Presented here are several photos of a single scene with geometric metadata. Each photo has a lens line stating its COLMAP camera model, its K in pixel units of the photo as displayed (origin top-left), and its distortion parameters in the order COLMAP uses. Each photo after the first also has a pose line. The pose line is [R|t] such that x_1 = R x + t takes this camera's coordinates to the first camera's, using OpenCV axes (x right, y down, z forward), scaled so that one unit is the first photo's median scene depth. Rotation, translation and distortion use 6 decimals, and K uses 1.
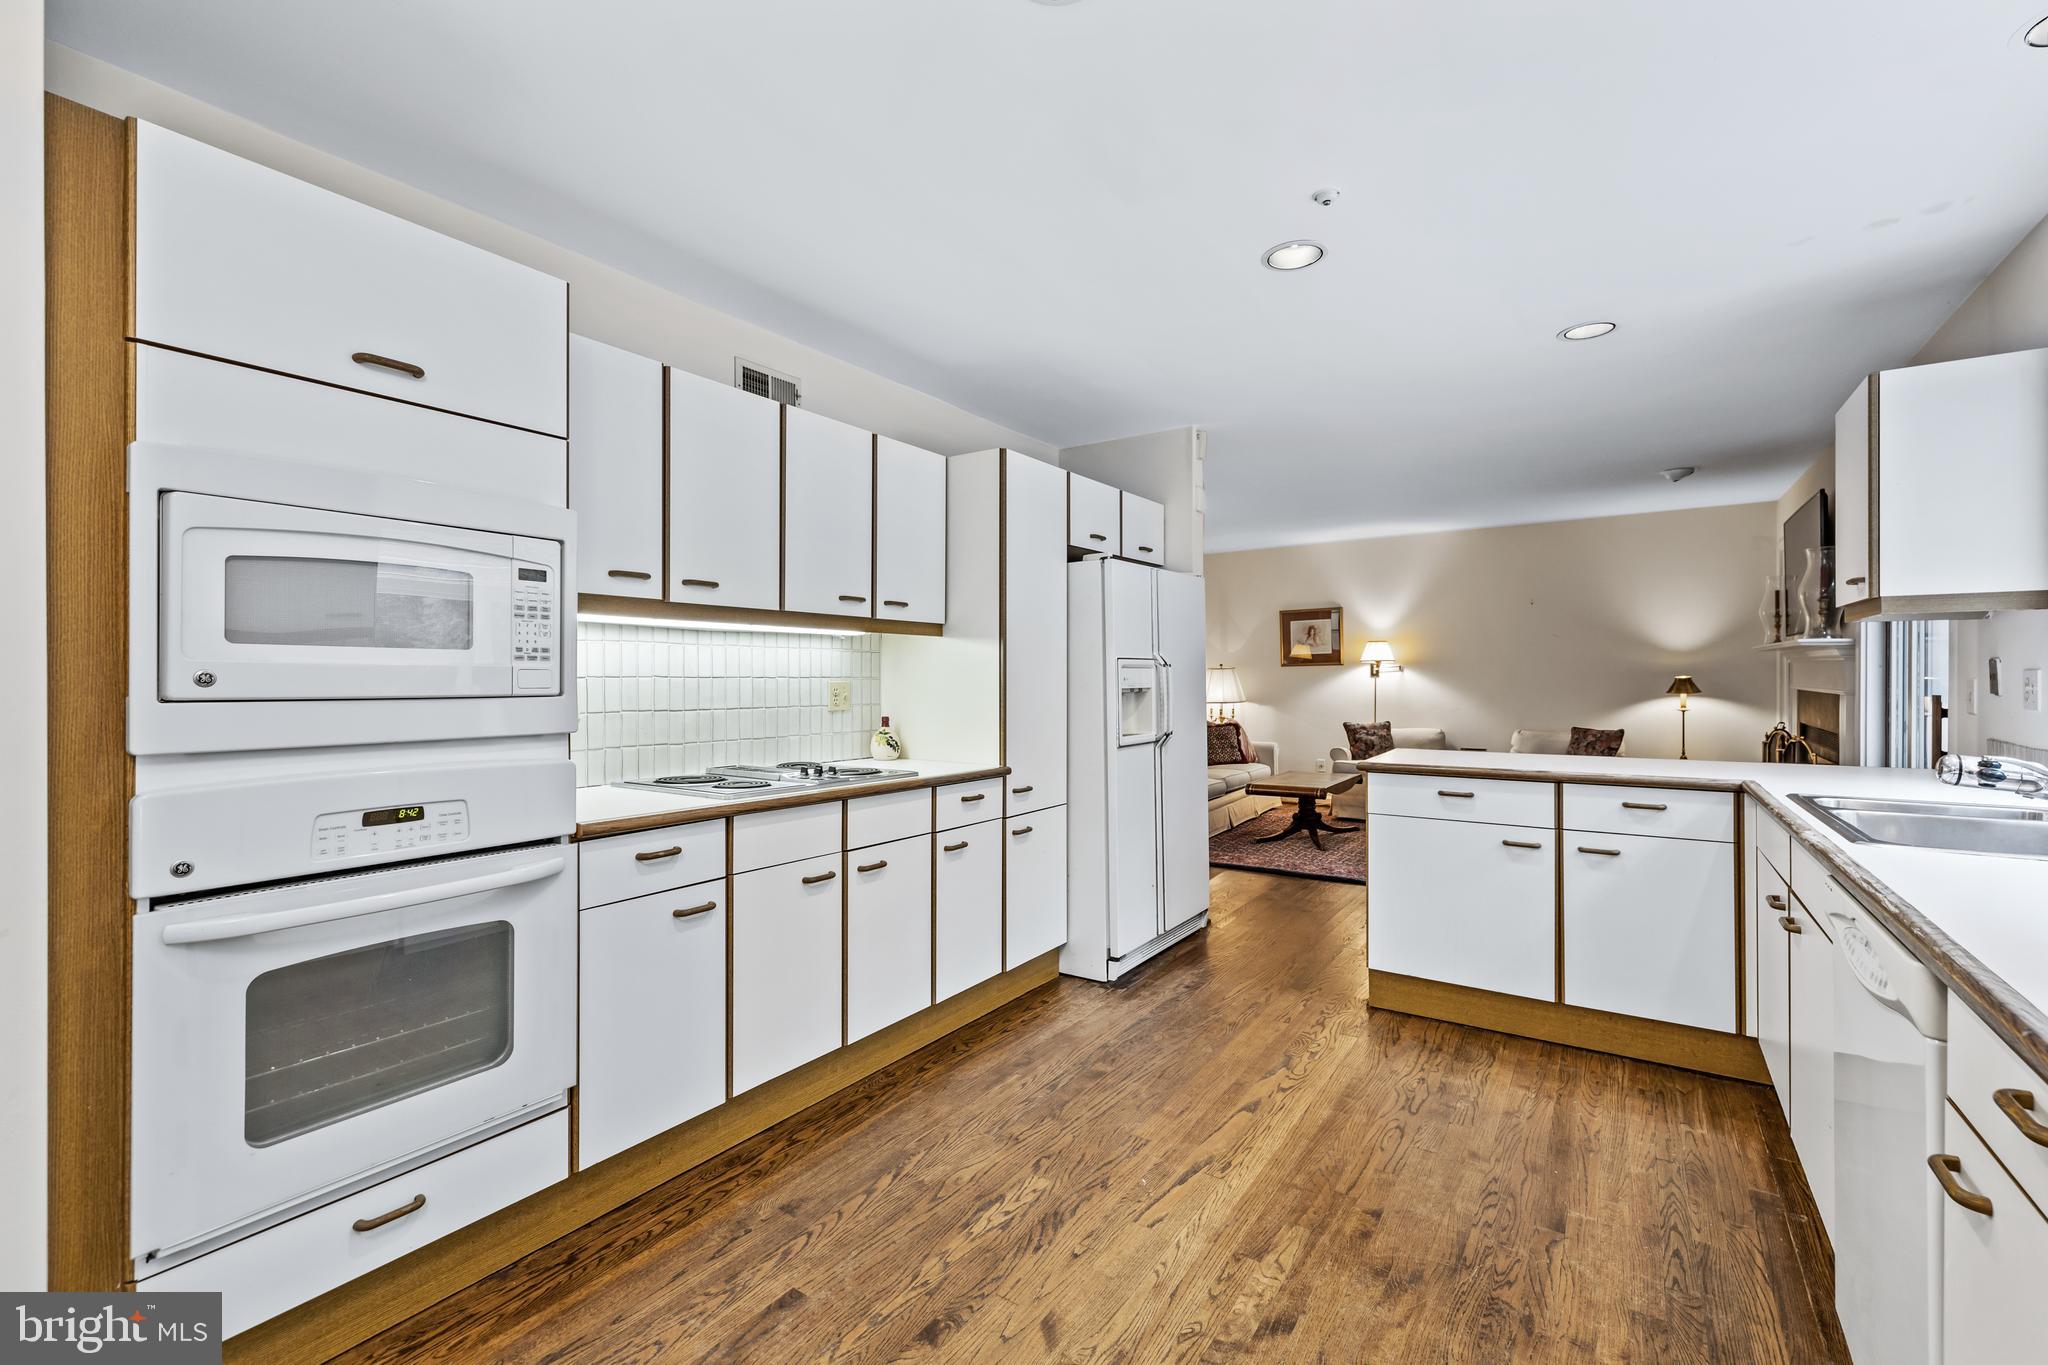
lens RADIAL K [[873.1, 0, 1014.4], [0, 873.1, 674.1], [0, 0, 1]] dist [0.001622, -0.000686]
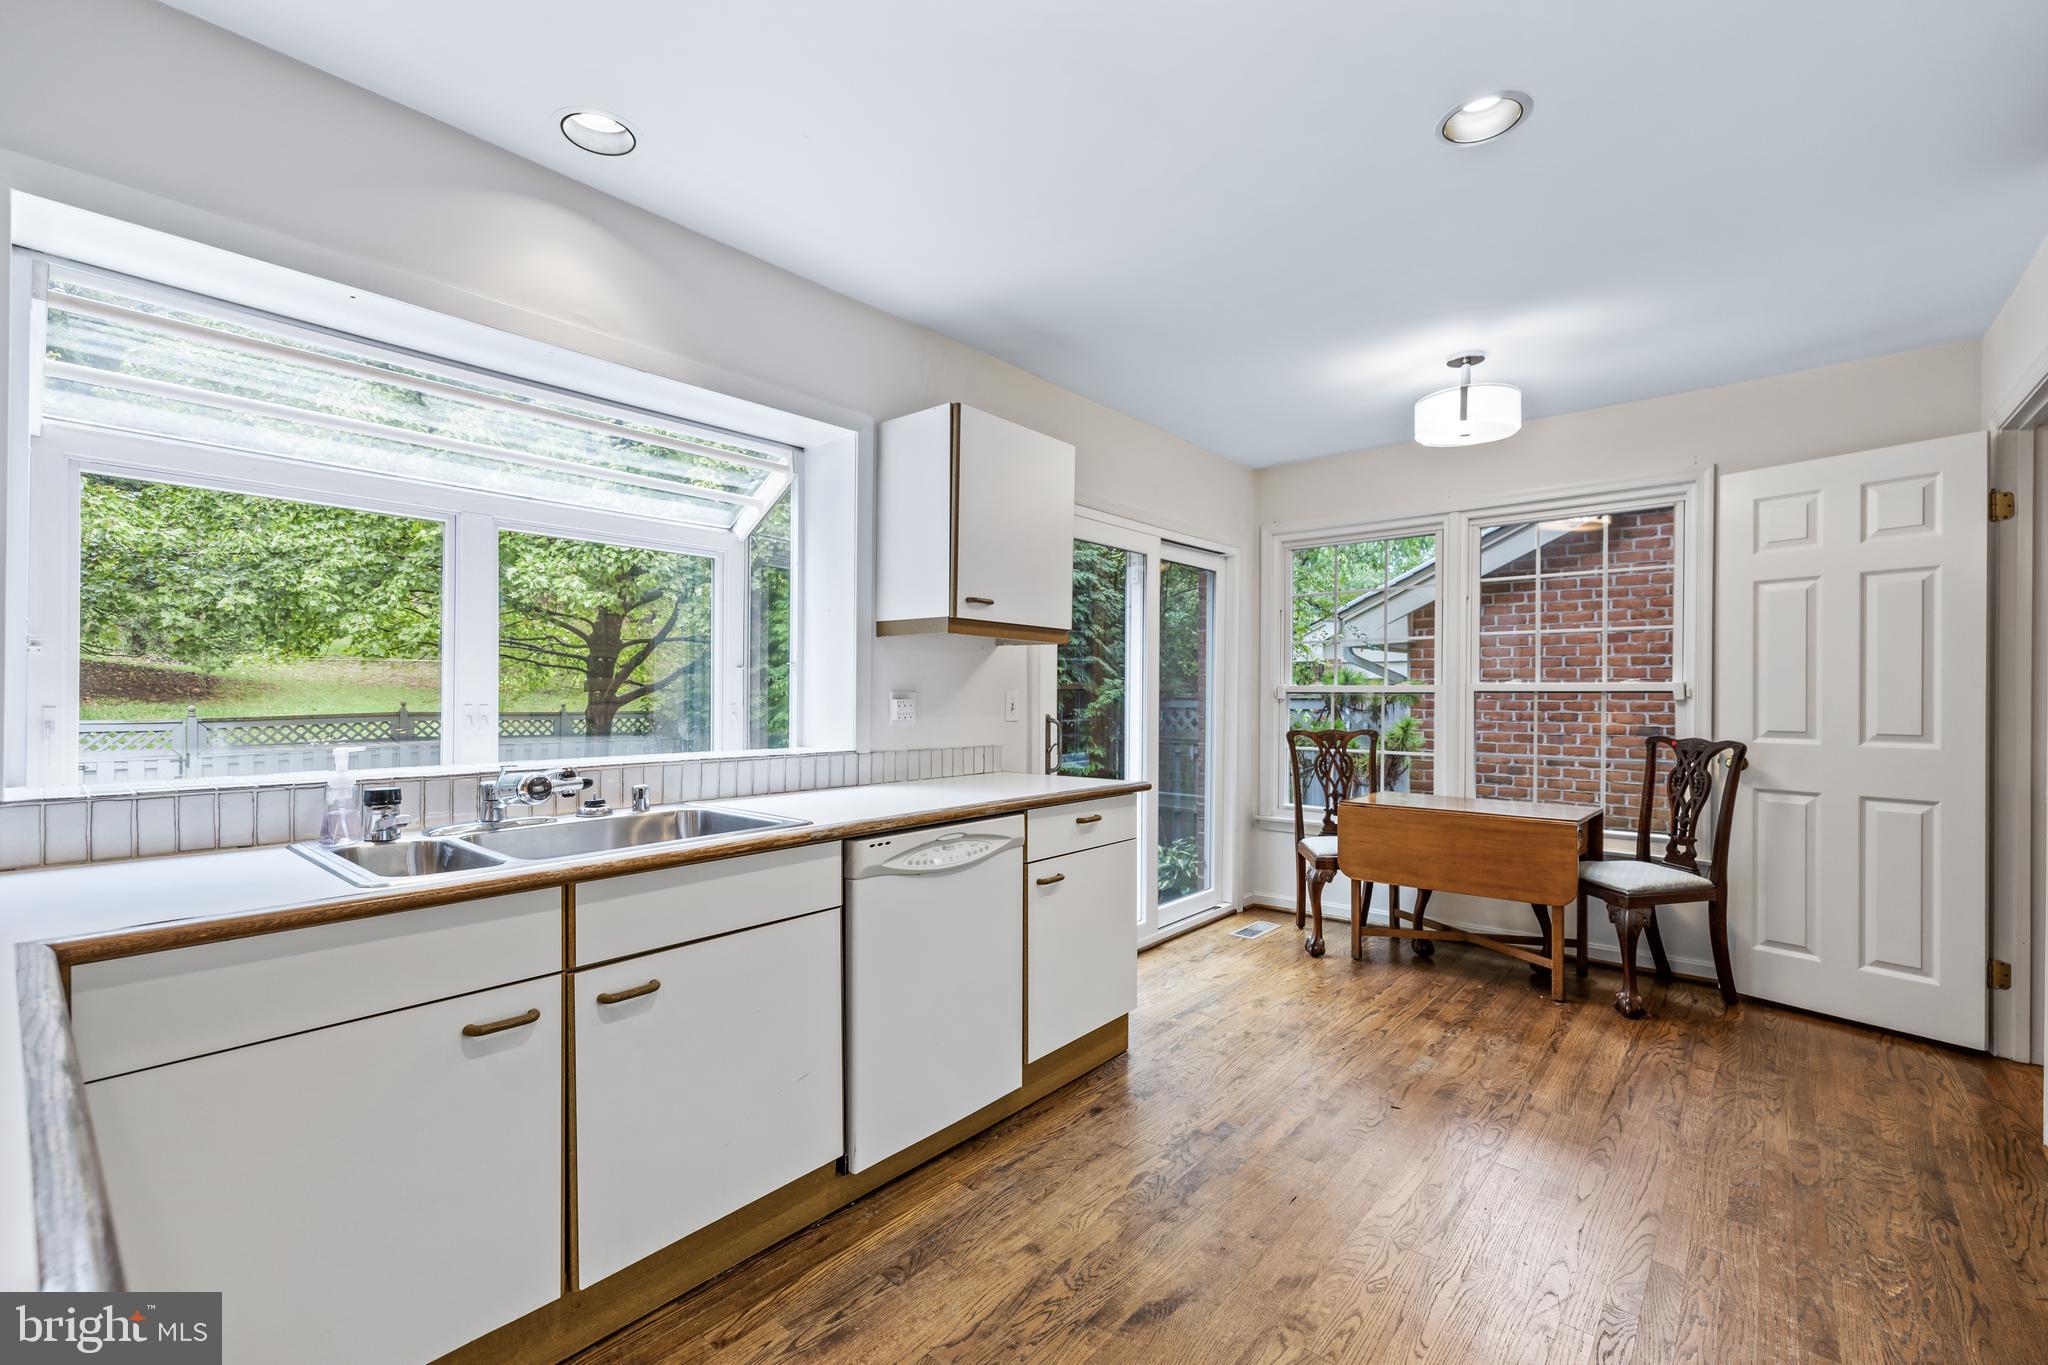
lens RADIAL K [[873.1, 0, 1036.9], [0, 873.1, 709.3], [0, 0, 1]] dist [0.001622, -0.000686]
pose [[-0.996180, -0.000235, 0.087321, 0.332689], [0.001263, 0.999853, 0.017098, 0.009499], [-0.087313, 0.017143, -0.996033, 1.326977]]
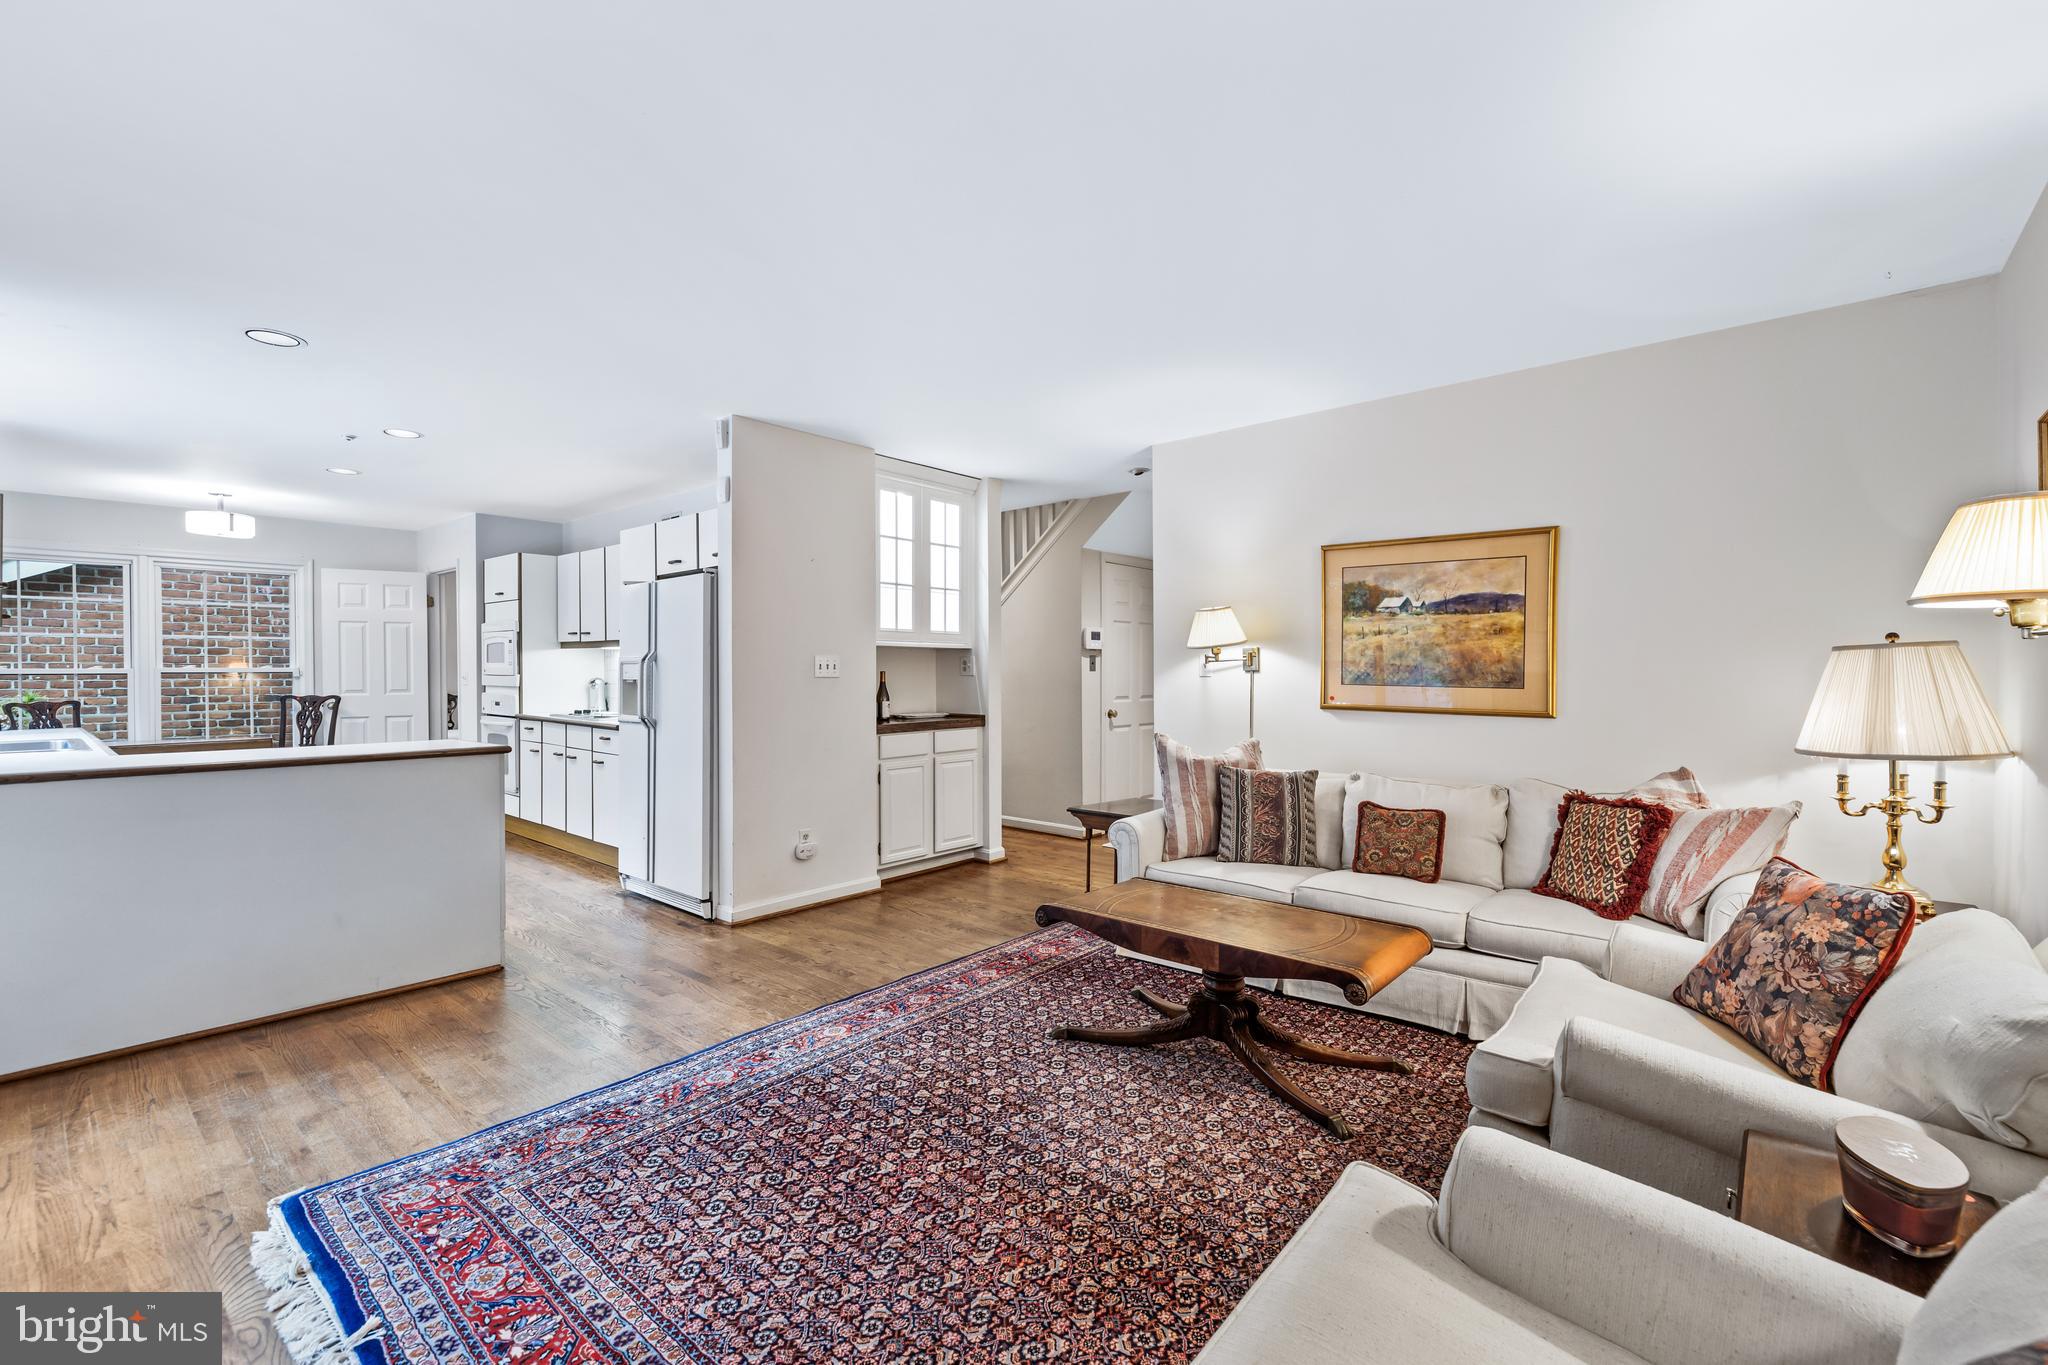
lens RADIAL K [[873.1, 0, 1011.6], [0, 873.1, 671.3], [0, 0, 1]] dist [0.001622, -0.000686]
pose [[-0.105336, 0.002834, -0.994433, 1.874405], [0.006255, 0.999978, 0.002187, 0.012103], [0.994417, -0.005990, -0.105351, 2.327152]]
